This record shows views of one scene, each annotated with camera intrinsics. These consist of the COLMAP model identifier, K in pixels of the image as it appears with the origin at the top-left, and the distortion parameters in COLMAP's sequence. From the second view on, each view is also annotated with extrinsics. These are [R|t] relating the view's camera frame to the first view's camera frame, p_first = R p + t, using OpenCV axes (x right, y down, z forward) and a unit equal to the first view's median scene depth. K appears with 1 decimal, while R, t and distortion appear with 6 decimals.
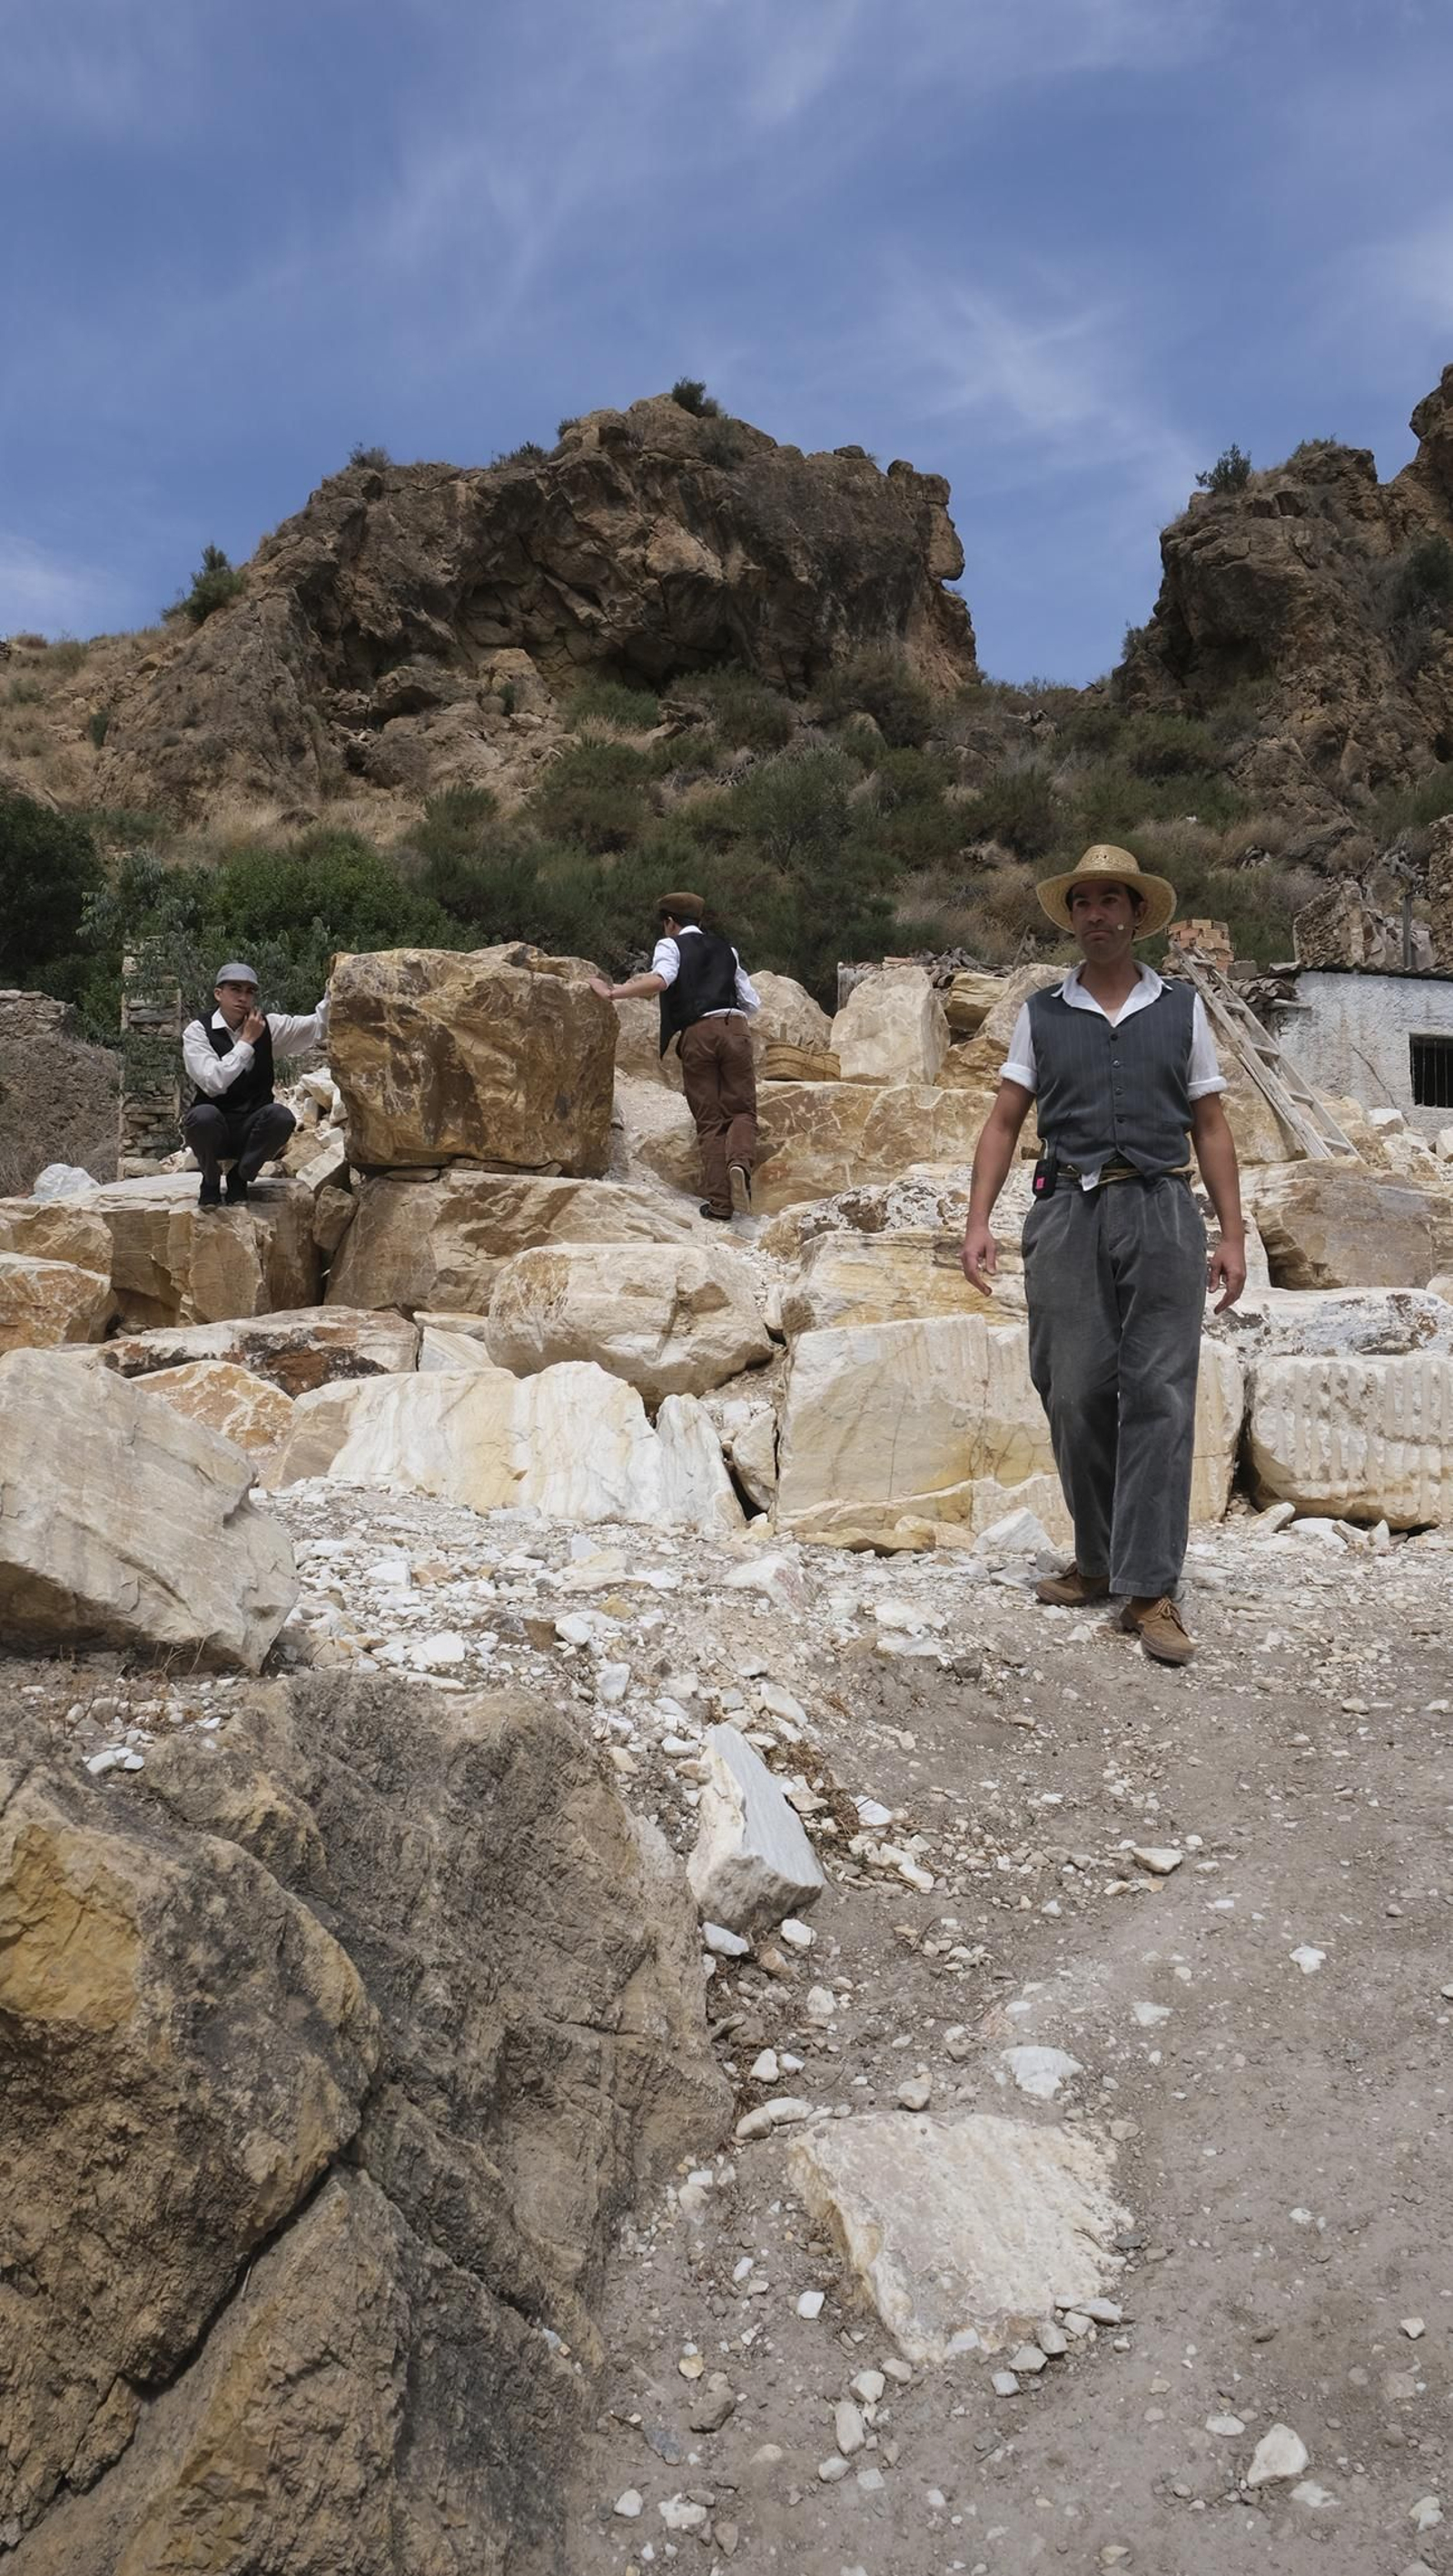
lens RADIAL K [[1732.7, 0, 728.0], [0, 1732.7, 1284.9], [0, 0, 1]] dist [-0.033017, 0.014631]
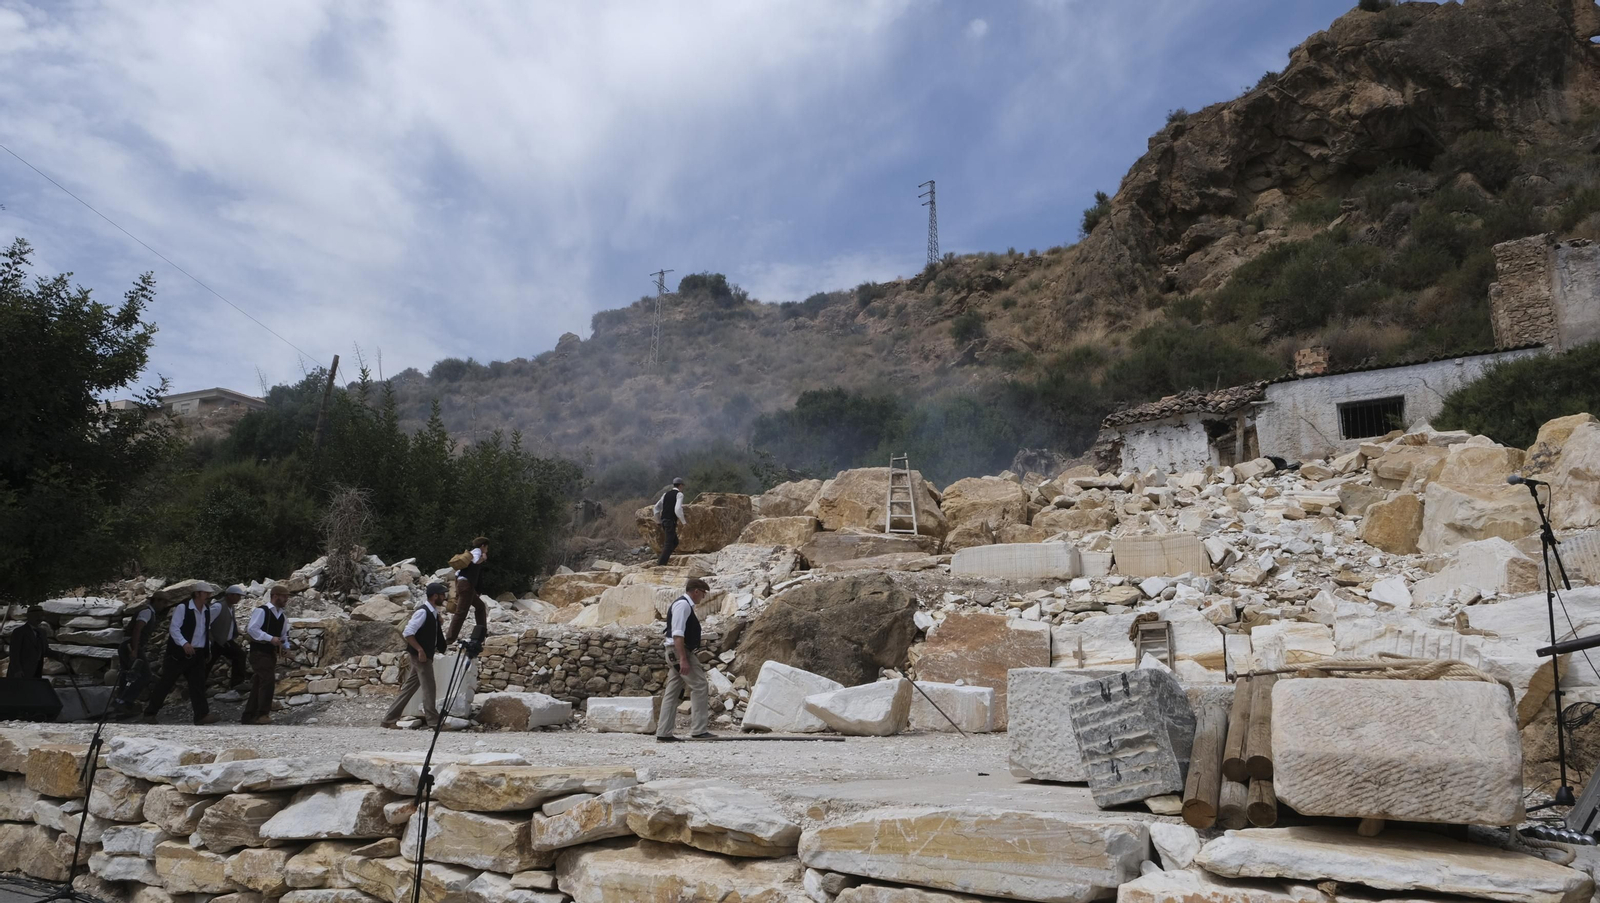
lens RADIAL K [[1076.1, 0, 805.1], [0, 1076.1, 451.1], [0, 0, 1]] dist [-0.033017, 0.014631]
pose [[0.715229, -0.154421, -0.681617, 0.268388], [0.074316, 0.986559, -0.145525, 0.012465], [0.694927, 0.053429, 0.717092, -0.091542]]
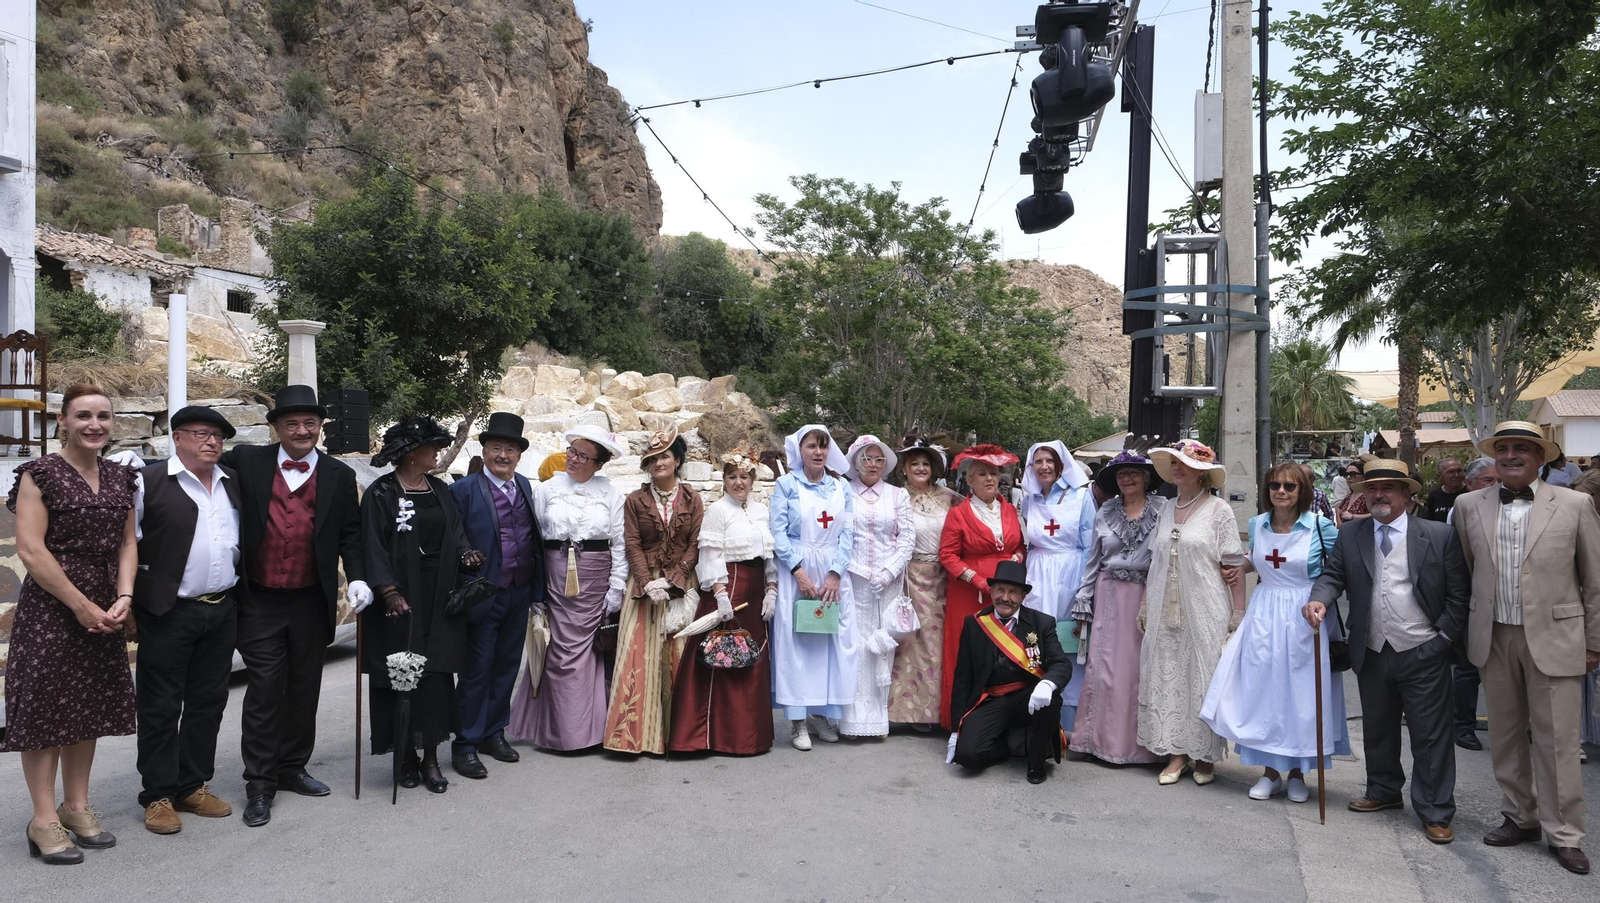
lens RADIAL K [[1076.1, 0, 818.8], [0, 1076.1, 463.9], [0, 0, 1]] dist [-0.033017, 0.014631]
pose [[0.541321, -0.014333, 0.840694, -0.243649], [-0.101567, 0.991419, 0.082301, -0.033720], [-0.834659, -0.129938, 0.535220, -0.369186]]
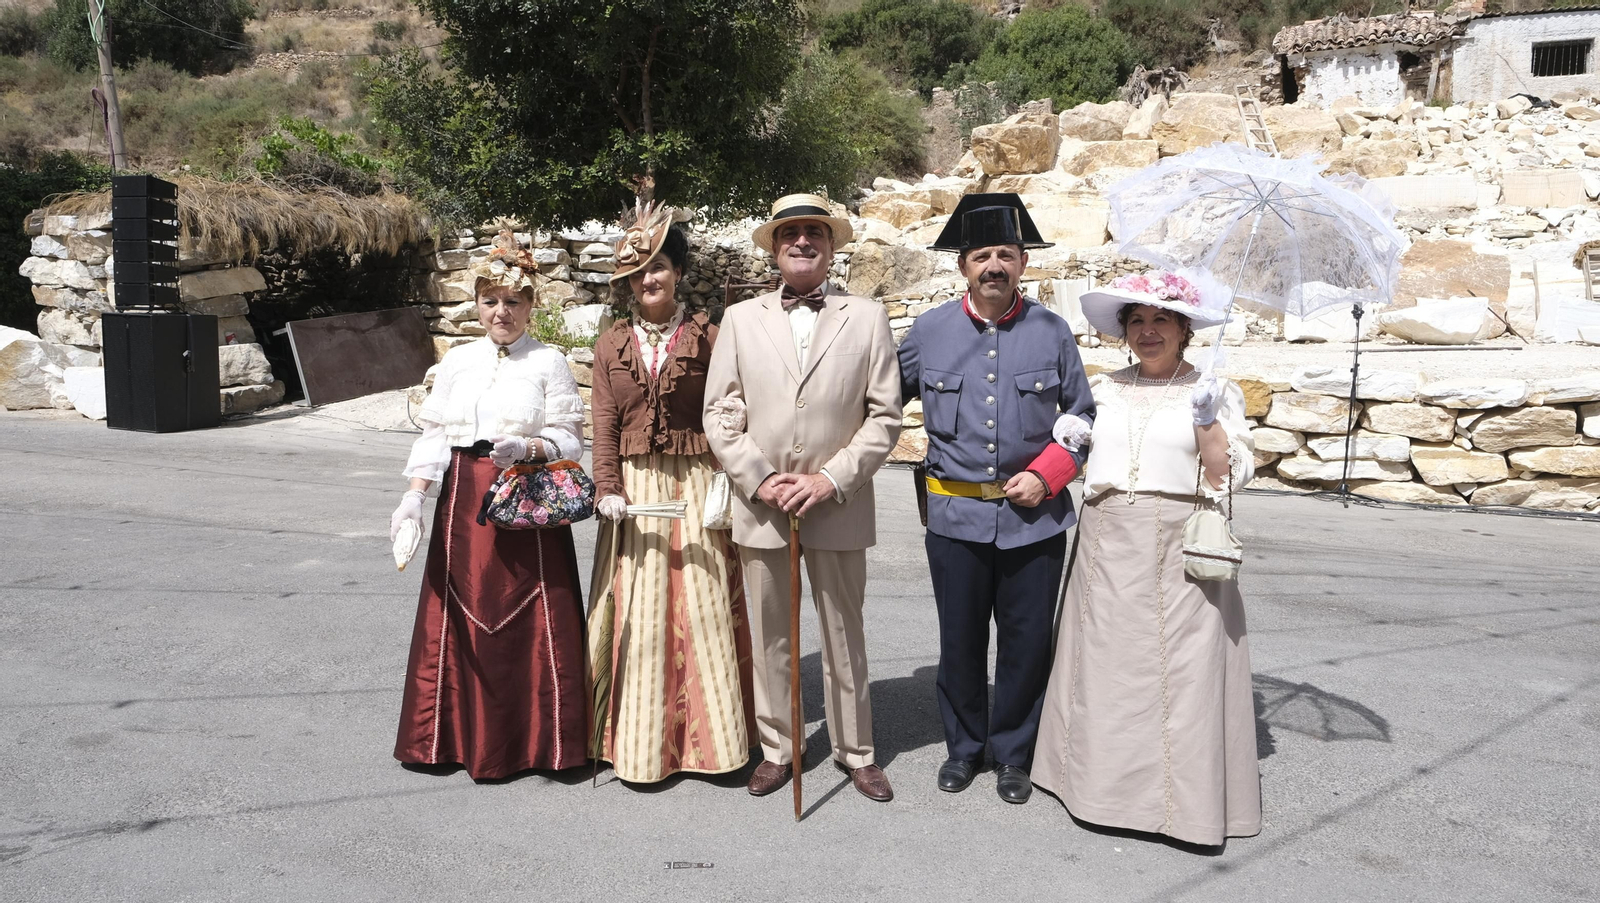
lens RADIAL K [[1076.1, 0, 813.8], [0, 1076.1, 451.5], [0, 0, 1]] dist [-0.033017, 0.014631]
pose [[0.846580, 0.065454, -0.528221, 0.127615], [0.069576, 0.970286, 0.231740, -0.007278], [0.527694, -0.232938, 0.816871, -0.225520]]
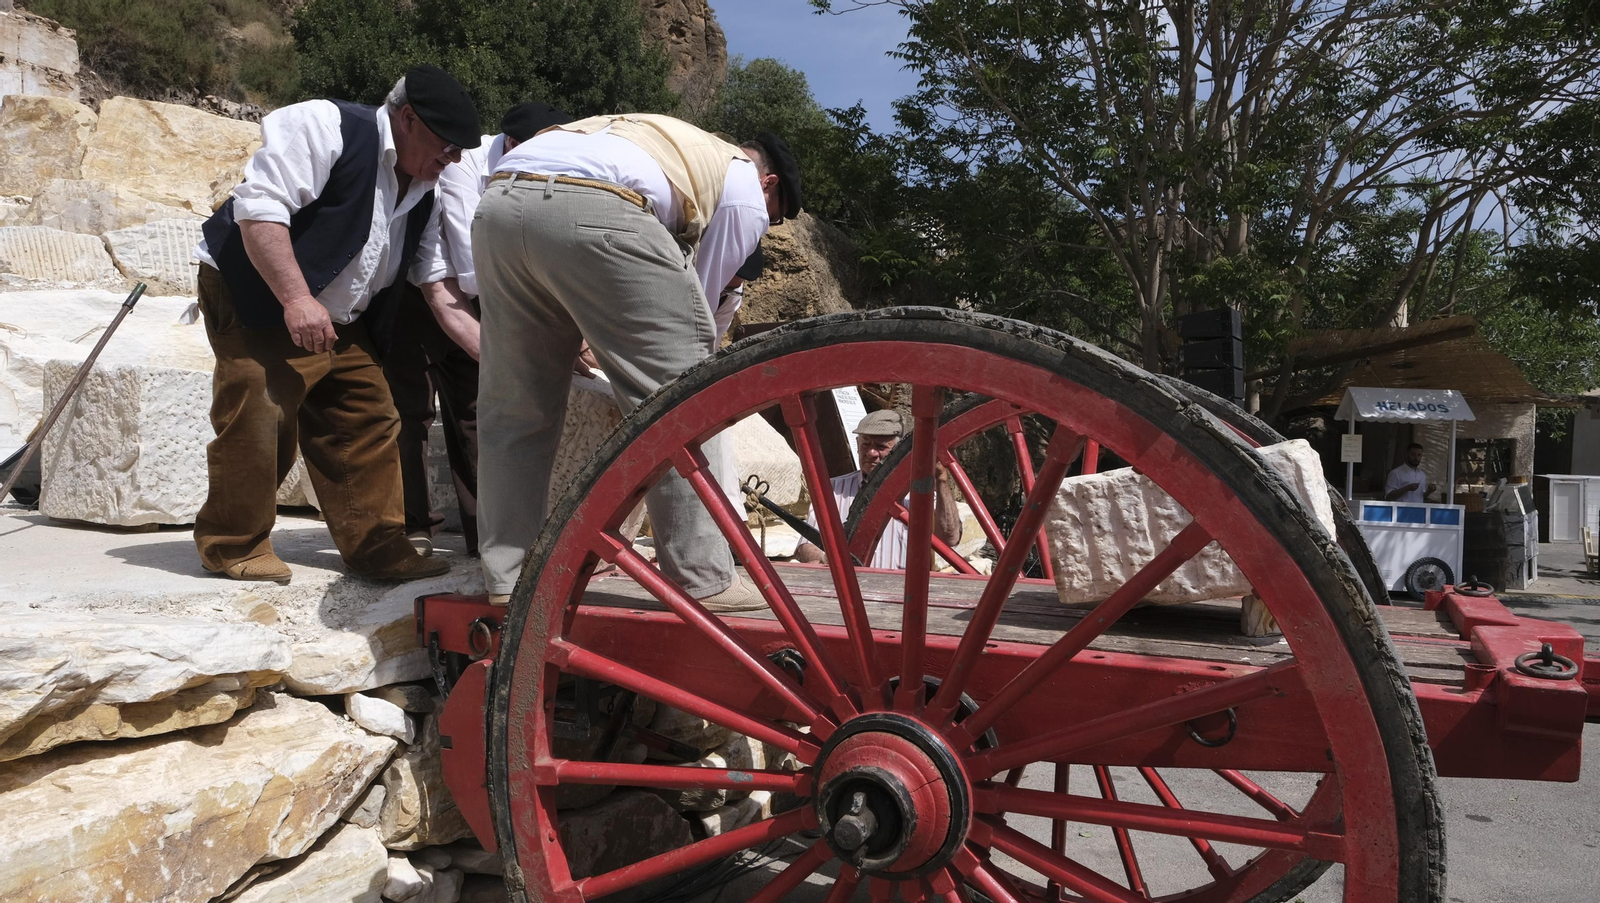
lens RADIAL K [[1076.1, 0, 814.8], [0, 1076.1, 466.7], [0, 0, 1]] dist [-0.033017, 0.014631]
pose [[0.627983, -0.030170, 0.777642, 0.186343], [-0.105970, 0.986626, 0.123854, 0.013255], [-0.770978, -0.160185, 0.616387, -0.076810]]
